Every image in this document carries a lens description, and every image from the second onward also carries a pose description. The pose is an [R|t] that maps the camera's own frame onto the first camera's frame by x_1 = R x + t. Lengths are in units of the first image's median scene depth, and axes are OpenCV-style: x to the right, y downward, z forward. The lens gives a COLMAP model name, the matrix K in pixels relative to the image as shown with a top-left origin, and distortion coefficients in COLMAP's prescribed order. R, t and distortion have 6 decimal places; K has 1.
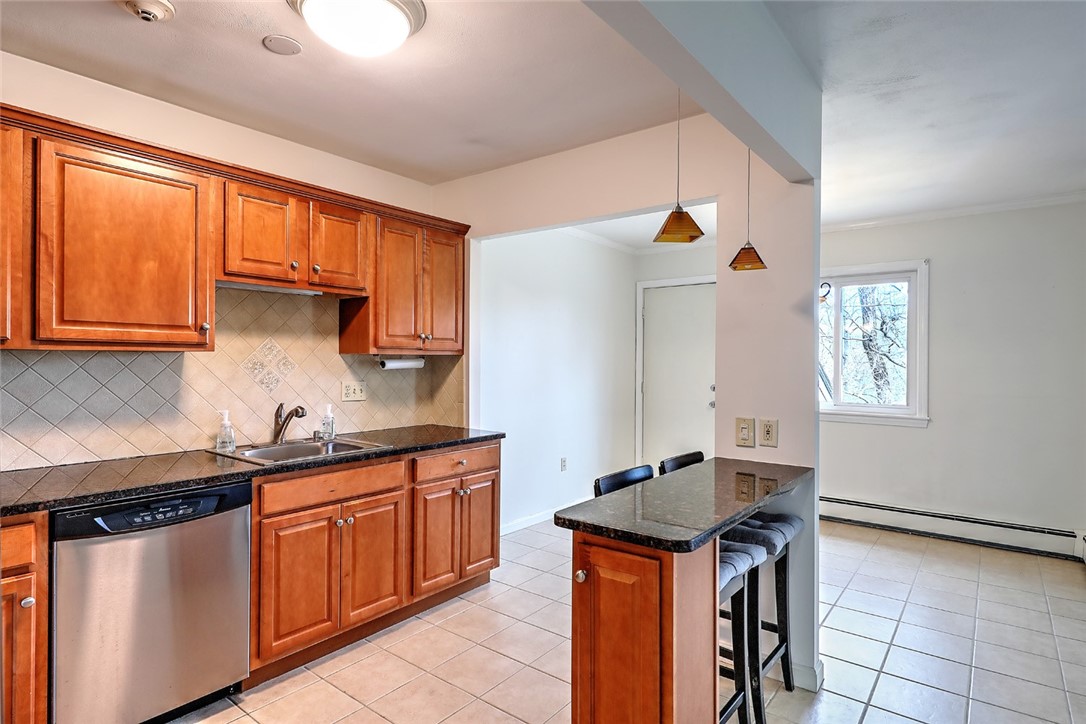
lens RADIAL K [[570.2, 0, 543.0], [0, 570.2, 361.6], [0, 0, 1]] dist [0.024470, 0.000279]
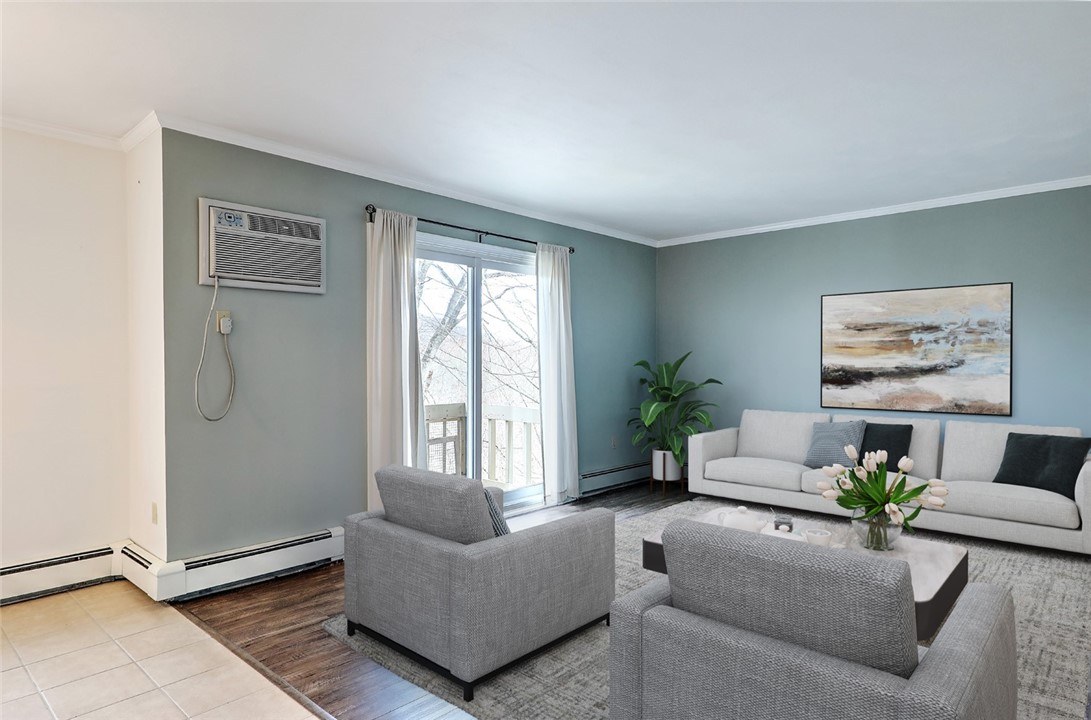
lens RADIAL K [[624.1, 0, 547.0], [0, 624.1, 362.8], [0, 0, 1]] dist [0.002712, 0.000195]
pose [[0.059976, -0.010731, 0.998142, 0.084748], [0.008296, 0.999913, 0.010252, 0.034276], [-0.998165, 0.007665, 0.060059, 0.414811]]
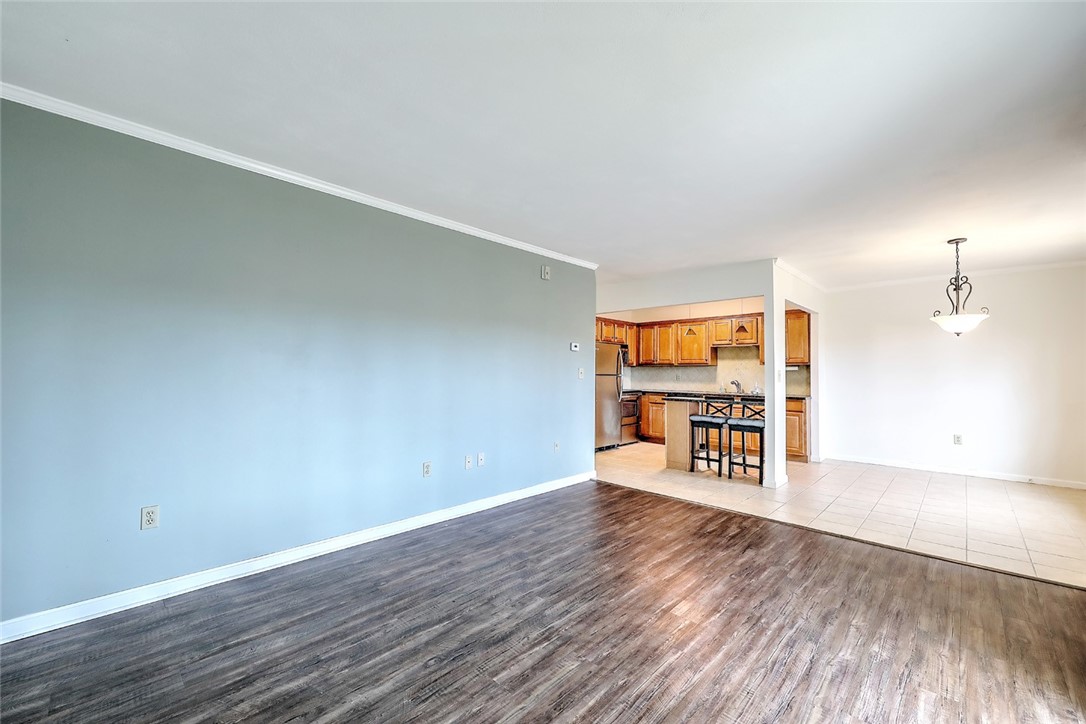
lens RADIAL K [[433.1, 0, 544.6], [0, 433.1, 364.5], [0, 0, 1]] dist [-0.000793, -0.000713]
pose [[-0.094043, -0.028455, -0.995161, 2.026739], [-0.012418, 0.999547, -0.027407, 0.059984], [0.995491, 0.009780, -0.094354, 0.129369]]
